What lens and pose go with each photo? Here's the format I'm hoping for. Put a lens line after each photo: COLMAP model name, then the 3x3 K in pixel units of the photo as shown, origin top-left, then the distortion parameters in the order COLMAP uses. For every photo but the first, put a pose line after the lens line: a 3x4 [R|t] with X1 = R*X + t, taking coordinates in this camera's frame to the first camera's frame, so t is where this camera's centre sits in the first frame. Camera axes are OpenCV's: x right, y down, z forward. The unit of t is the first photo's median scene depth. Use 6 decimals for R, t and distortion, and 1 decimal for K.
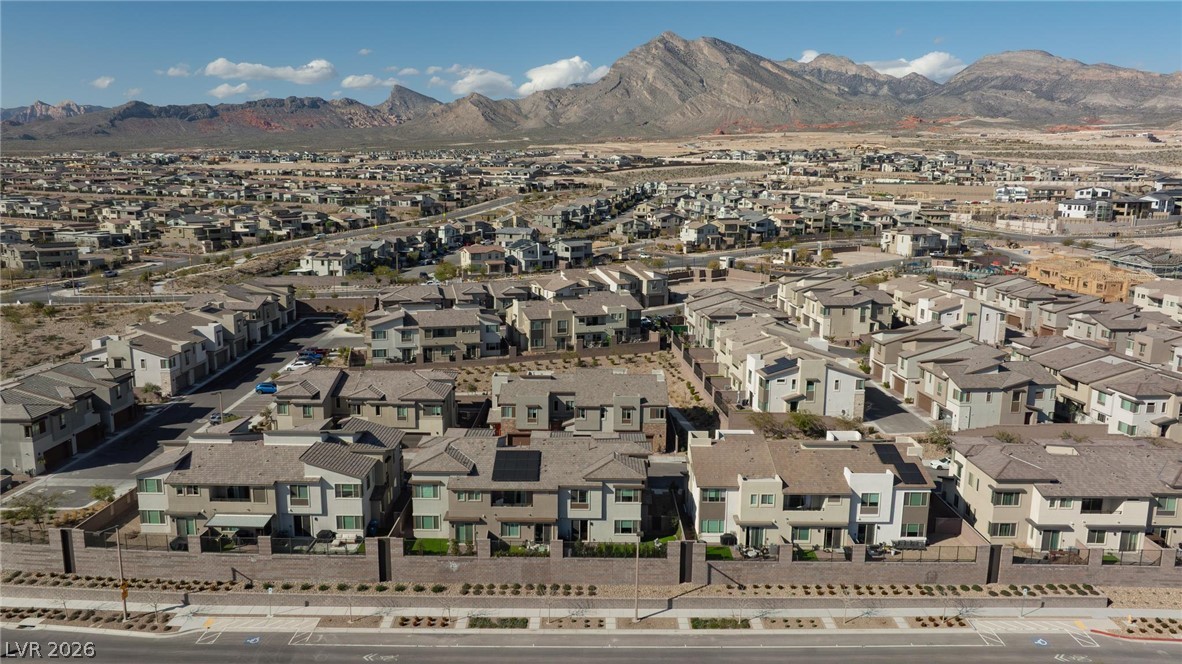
lens RADIAL K [[826.9, 0, 595.6], [0, 826.9, 324.9], [0, 0, 1]] dist [-0.045601, 0.049735]
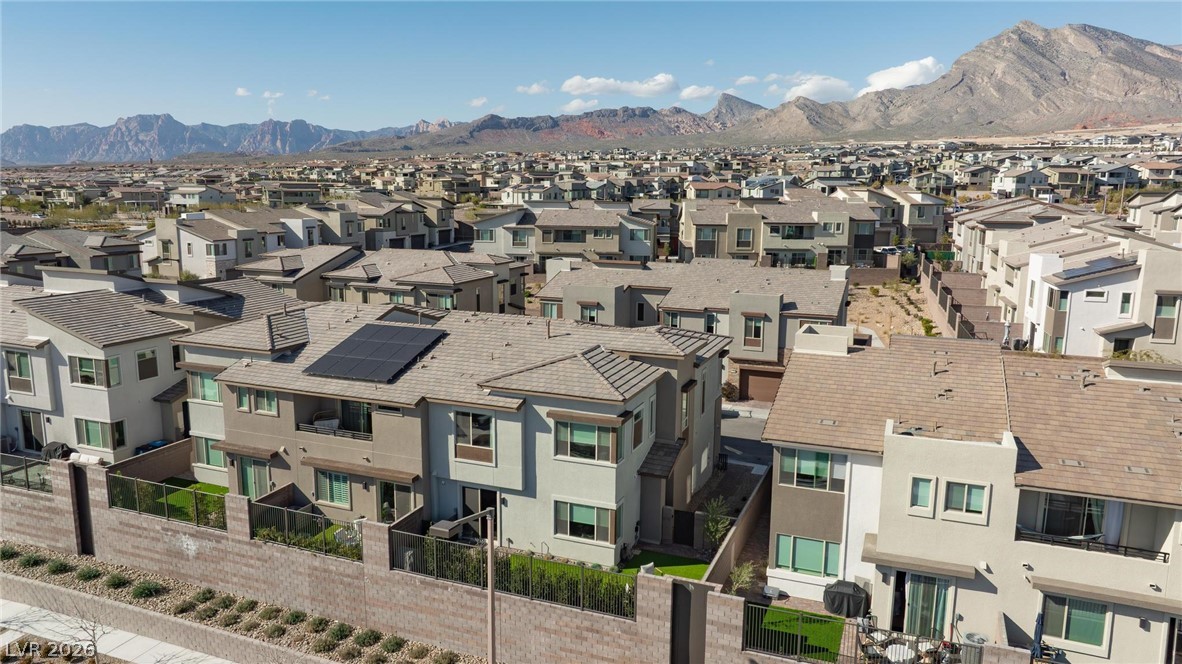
lens RADIAL K [[826.9, 0, 595.6], [0, 826.9, 324.9], [0, 0, 1]] dist [-0.045601, 0.049735]
pose [[0.927859, 0.061064, -0.367898, 0.103620], [-0.064877, 0.997891, 0.002005, 0.083498], [0.367245, 0.022008, 0.929864, 0.352870]]
